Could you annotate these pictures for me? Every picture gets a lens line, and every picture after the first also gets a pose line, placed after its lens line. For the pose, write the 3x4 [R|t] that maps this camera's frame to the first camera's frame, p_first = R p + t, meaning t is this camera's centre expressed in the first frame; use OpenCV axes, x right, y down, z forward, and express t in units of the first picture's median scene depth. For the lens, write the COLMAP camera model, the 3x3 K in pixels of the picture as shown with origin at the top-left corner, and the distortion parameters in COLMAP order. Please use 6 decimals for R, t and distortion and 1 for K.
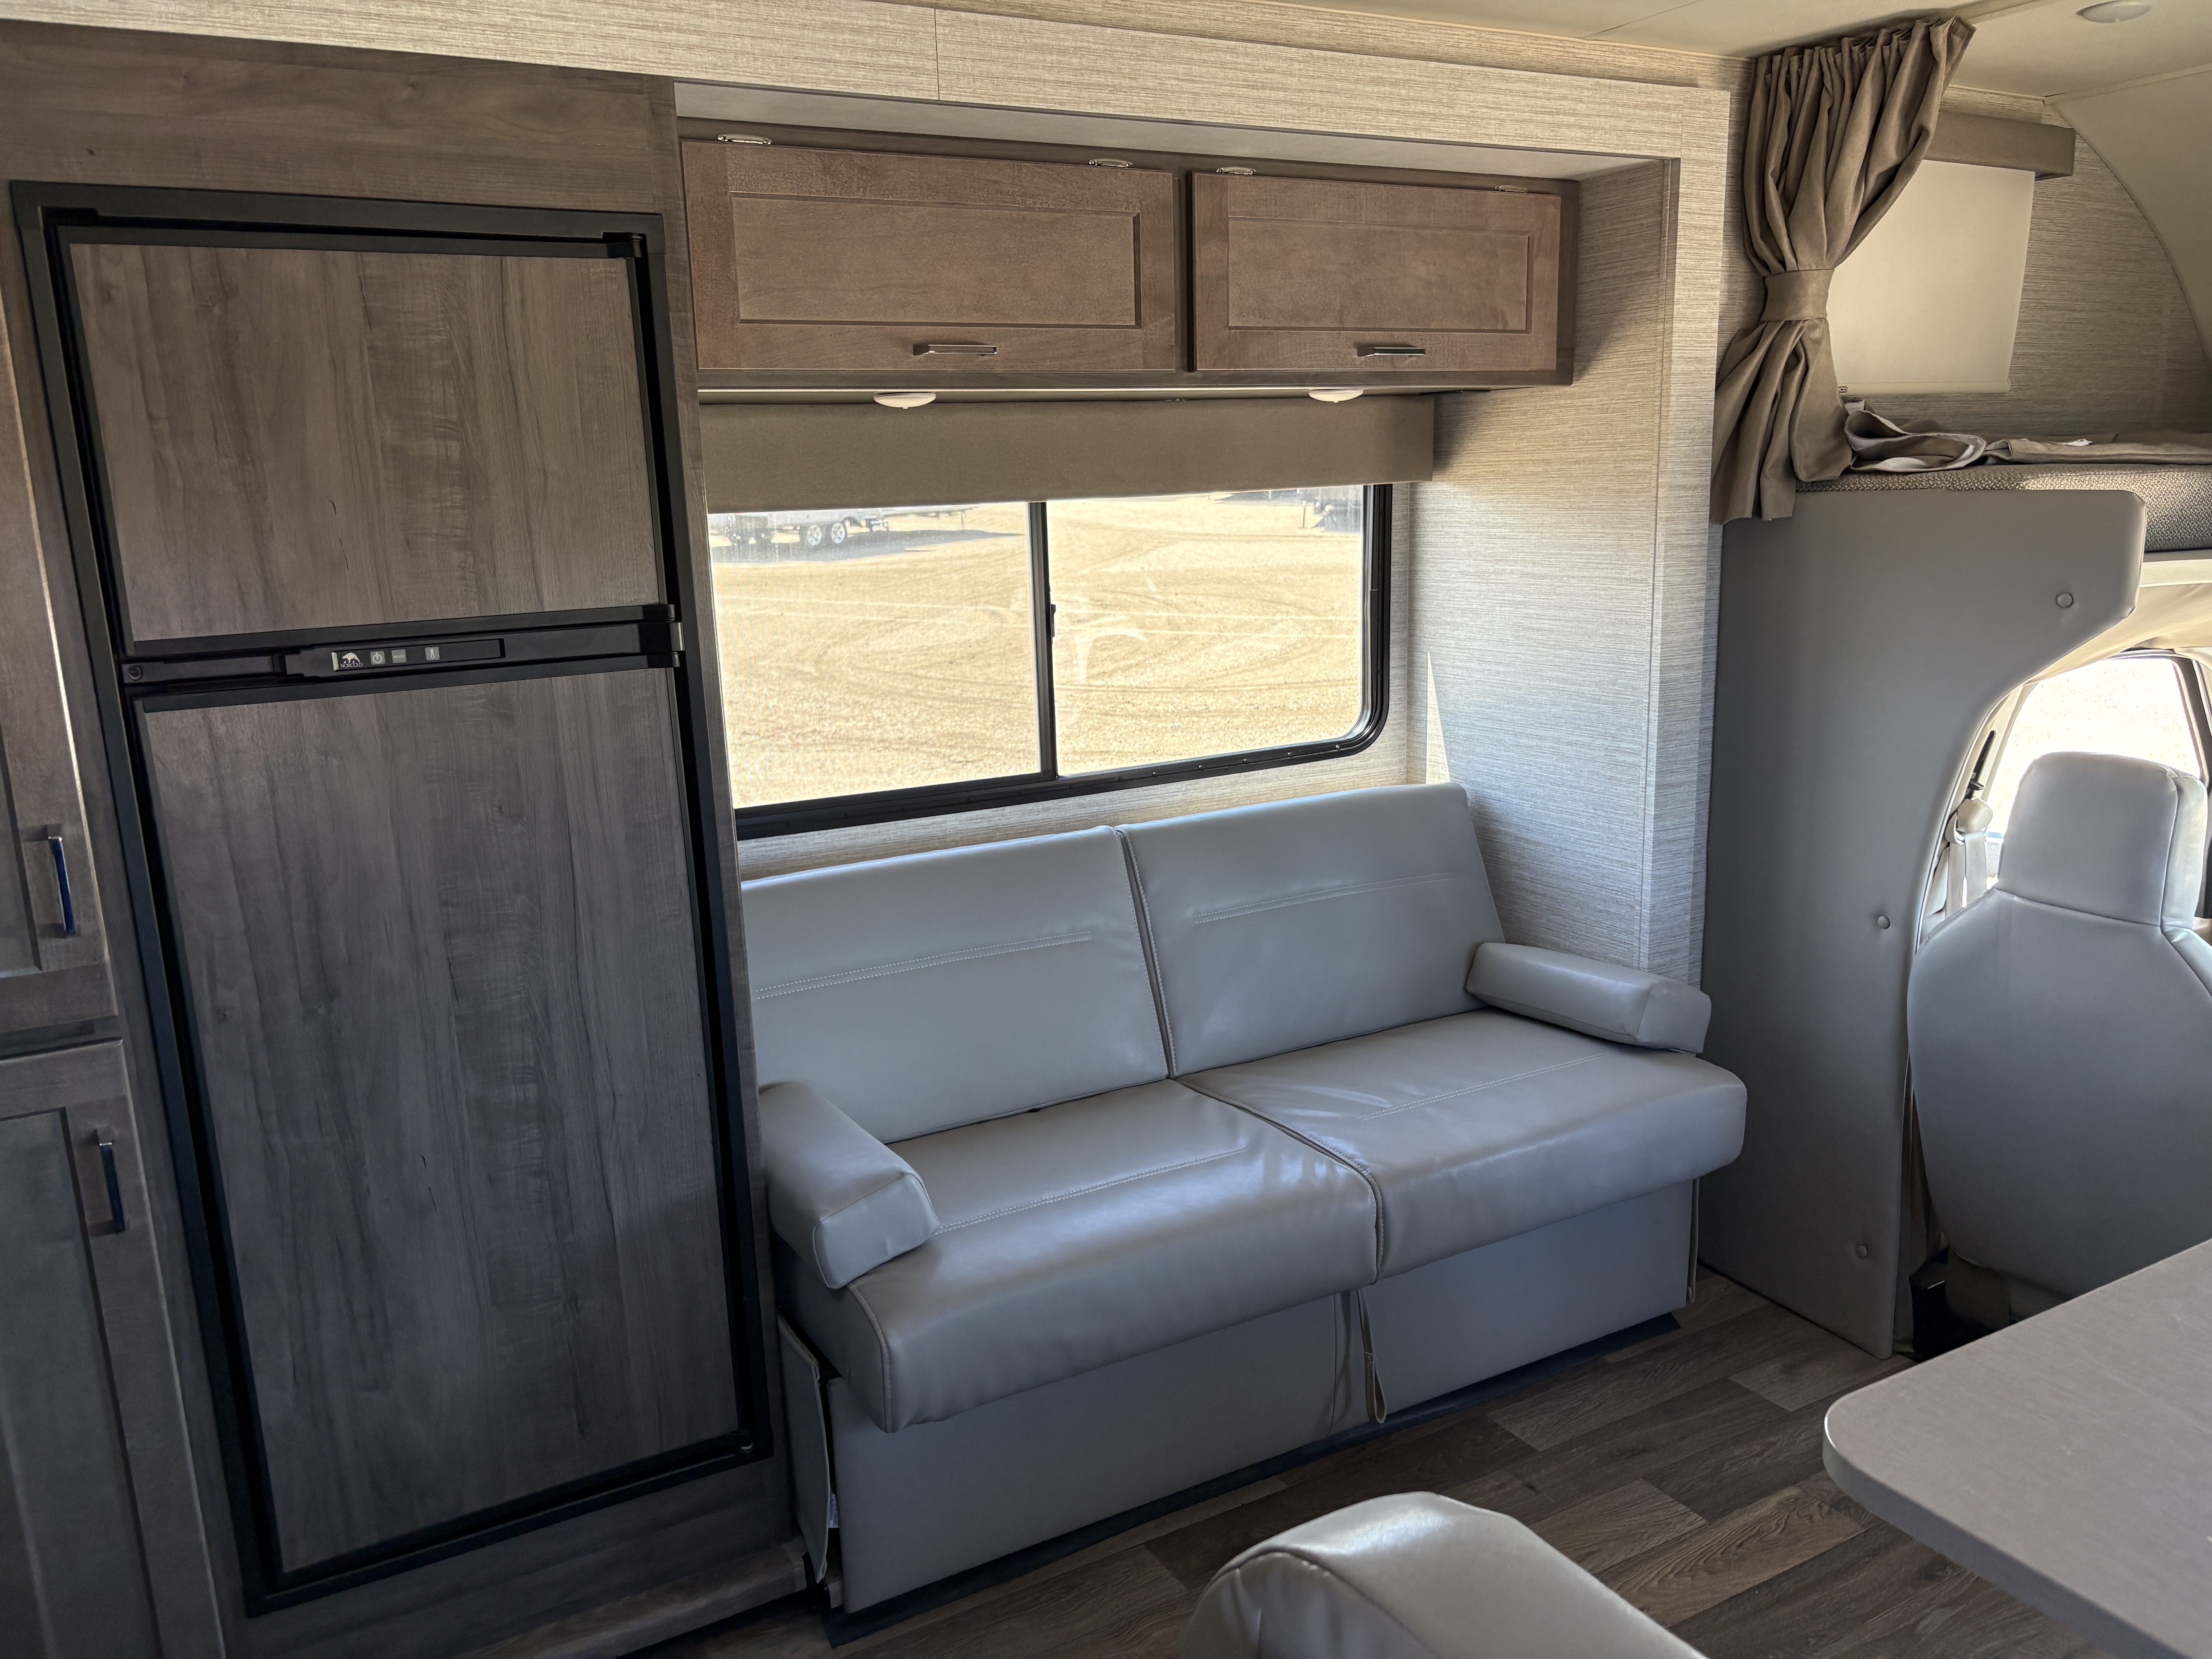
lens RADIAL K [[1655.7, 0, 1109.1], [0, 1655.7, 846.2], [0, 0, 1]] dist [0.030835, -0.035235]
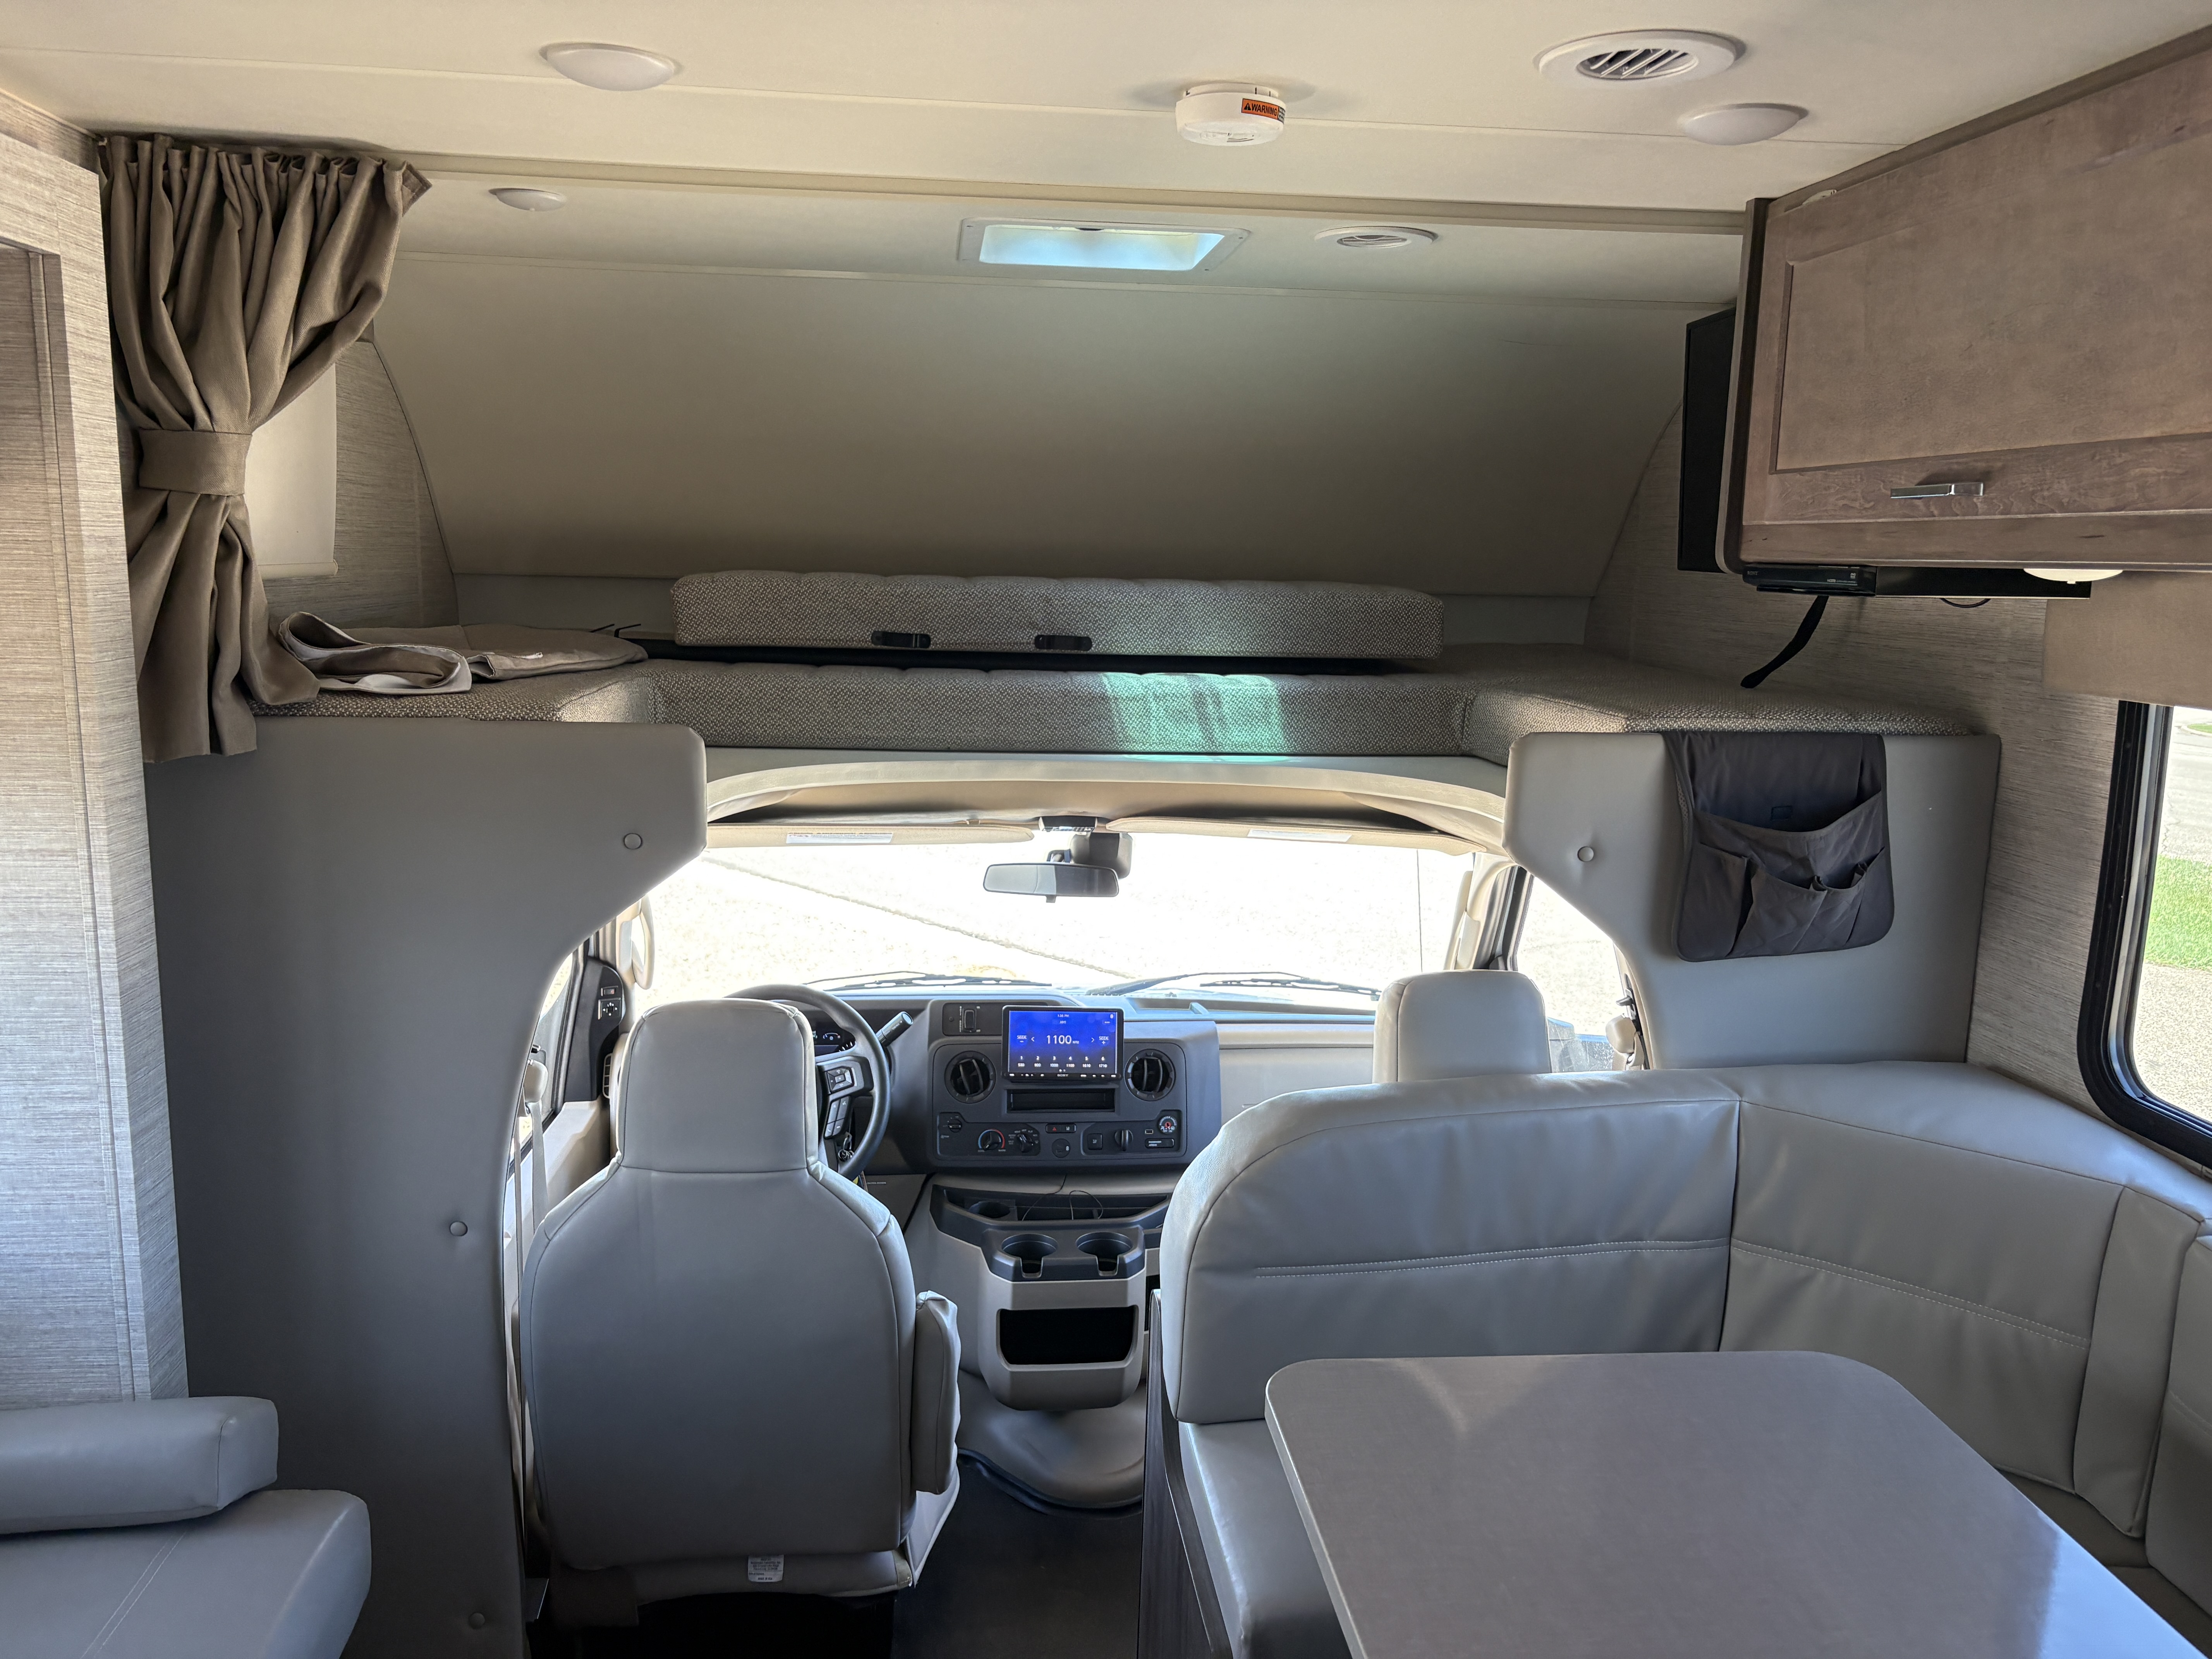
lens RADIAL K [[1655.7, 0, 1109.1], [0, 1655.7, 846.2], [0, 0, 1]] dist [0.030835, -0.035235]
pose [[0.399220, -0.117193, 0.909334, -0.132447], [0.161660, 0.985256, 0.056005, -0.133341], [-0.902490, 0.124645, 0.412280, 0.335664]]
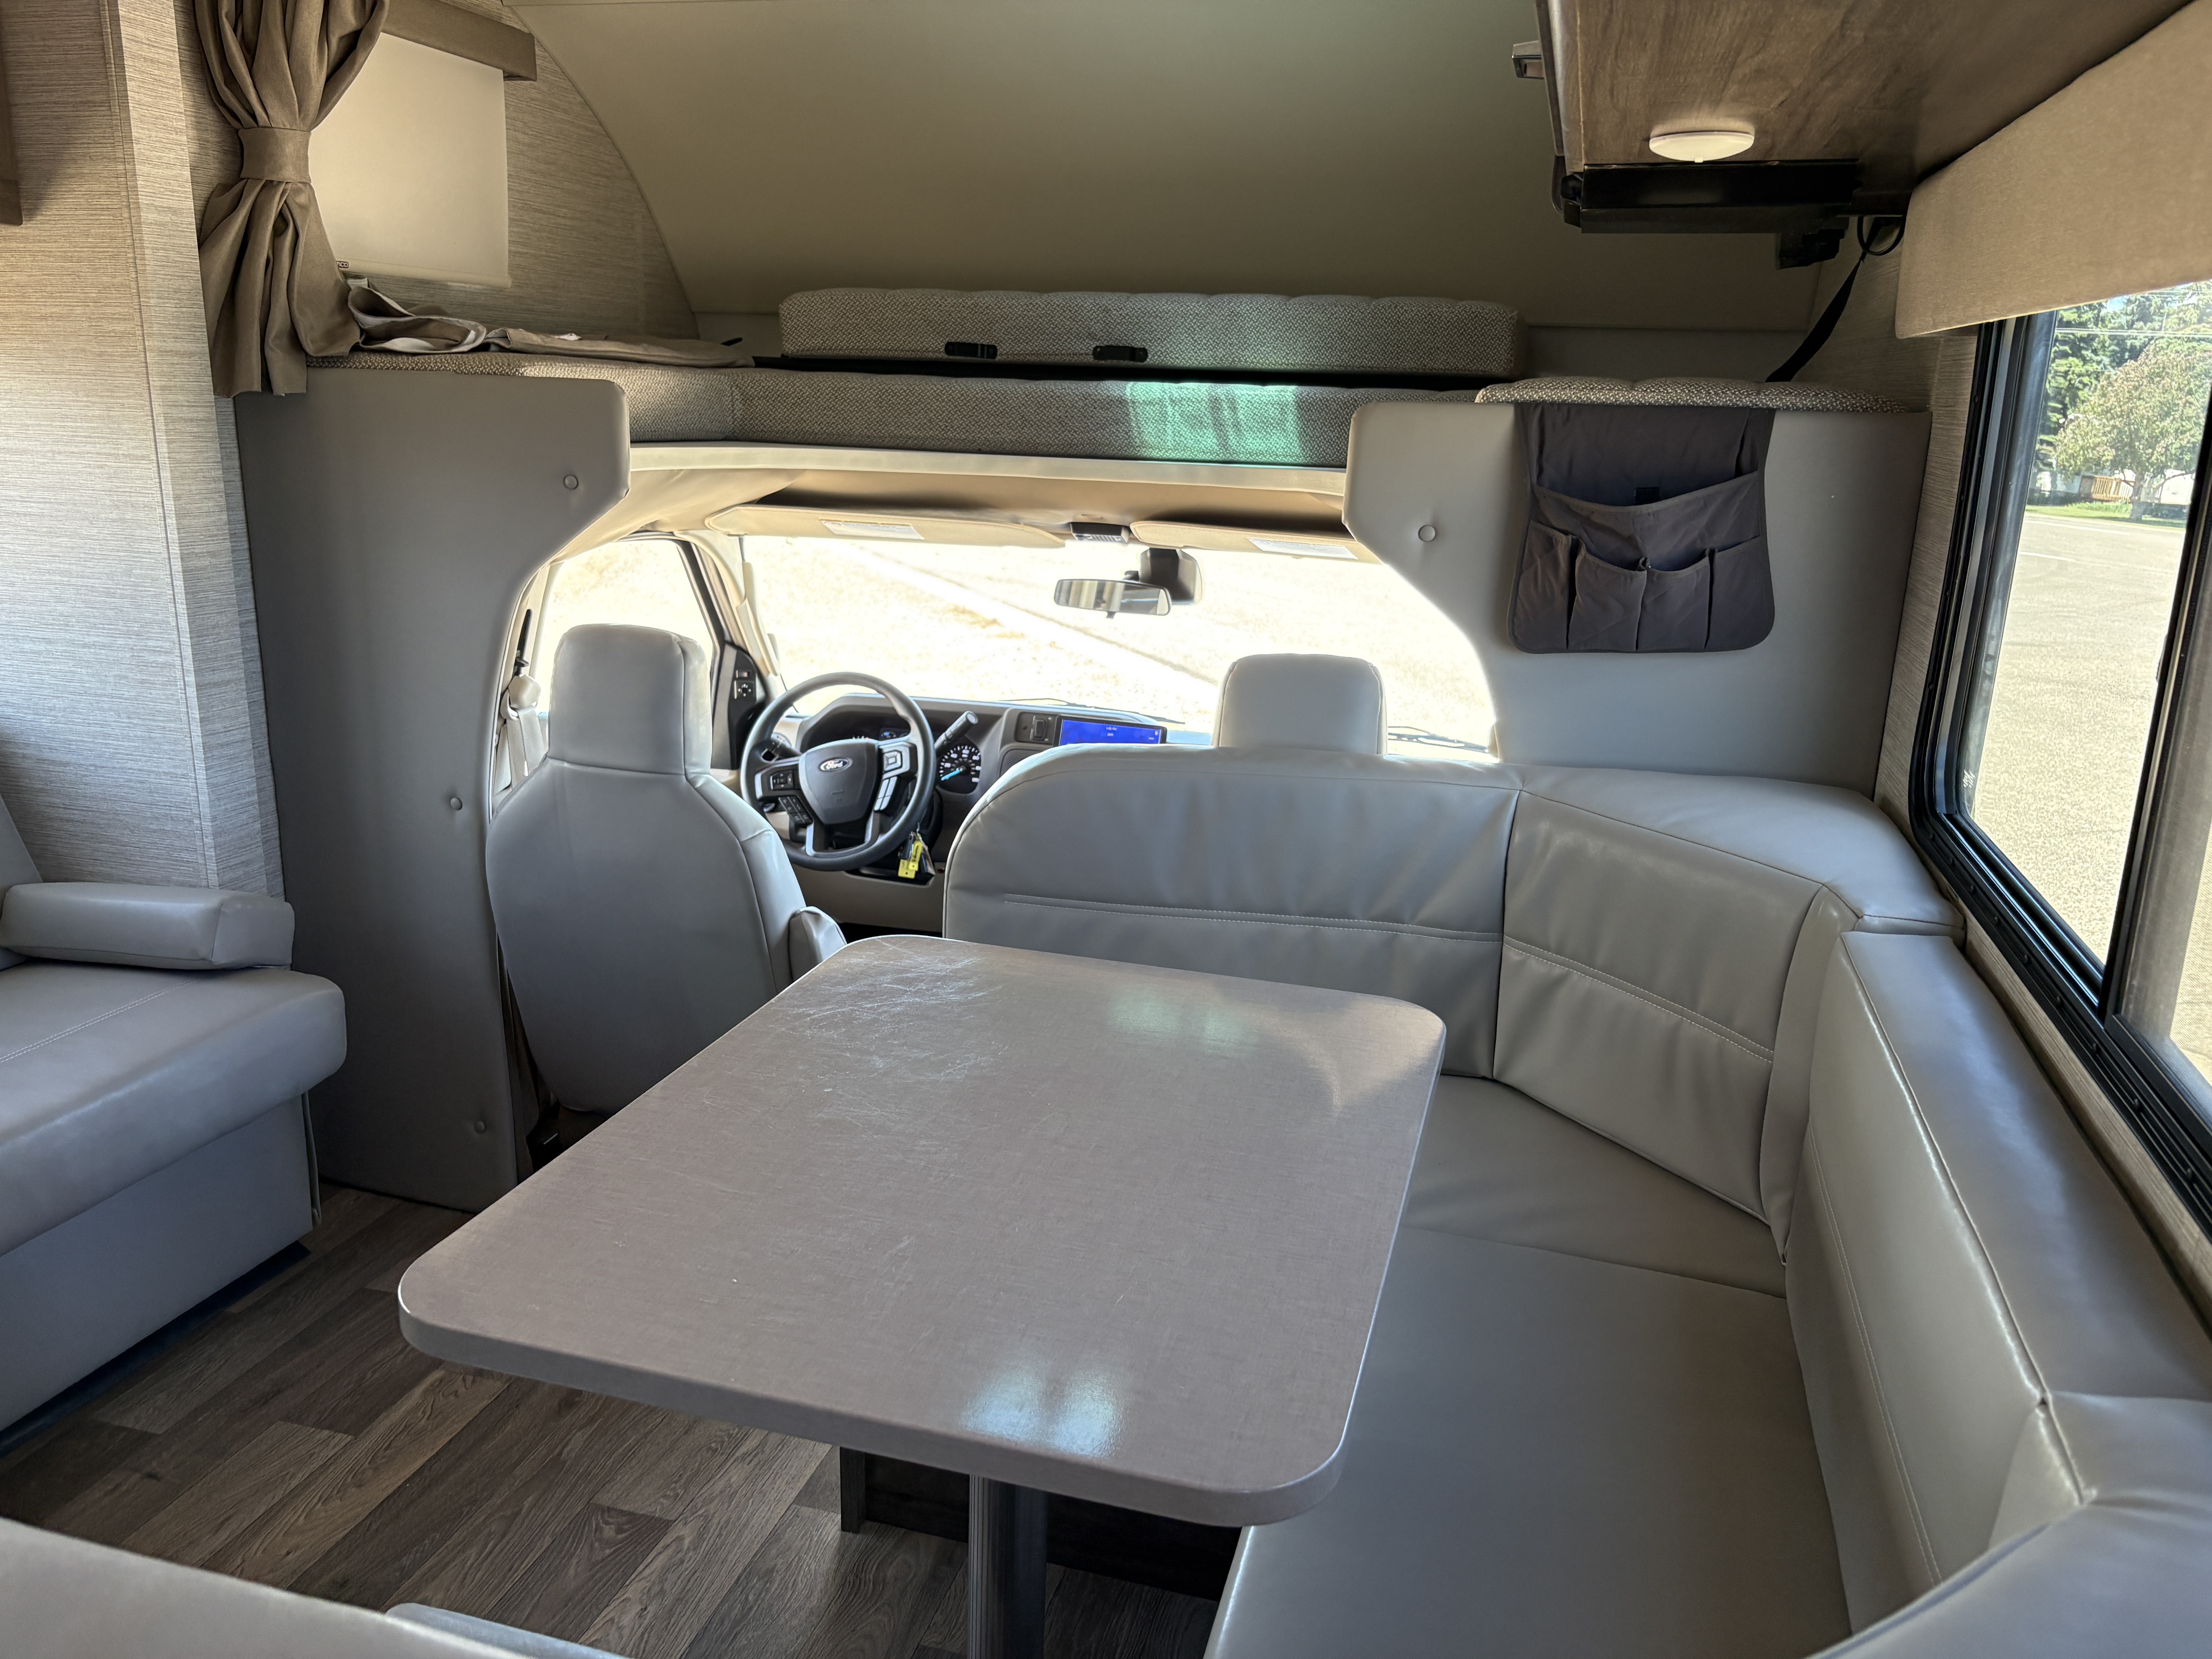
lens RADIAL K [[1671.9, 0, 1065.9], [0, 1671.9, 838.5], [0, 0, 1]] dist [0.020243, 0.002454]
pose [[0.713781, -0.135035, 0.687228, 0.024748], [0.100653, 0.990829, 0.090148, 0.011823], [-0.693099, 0.004825, 0.720826, 0.004166]]
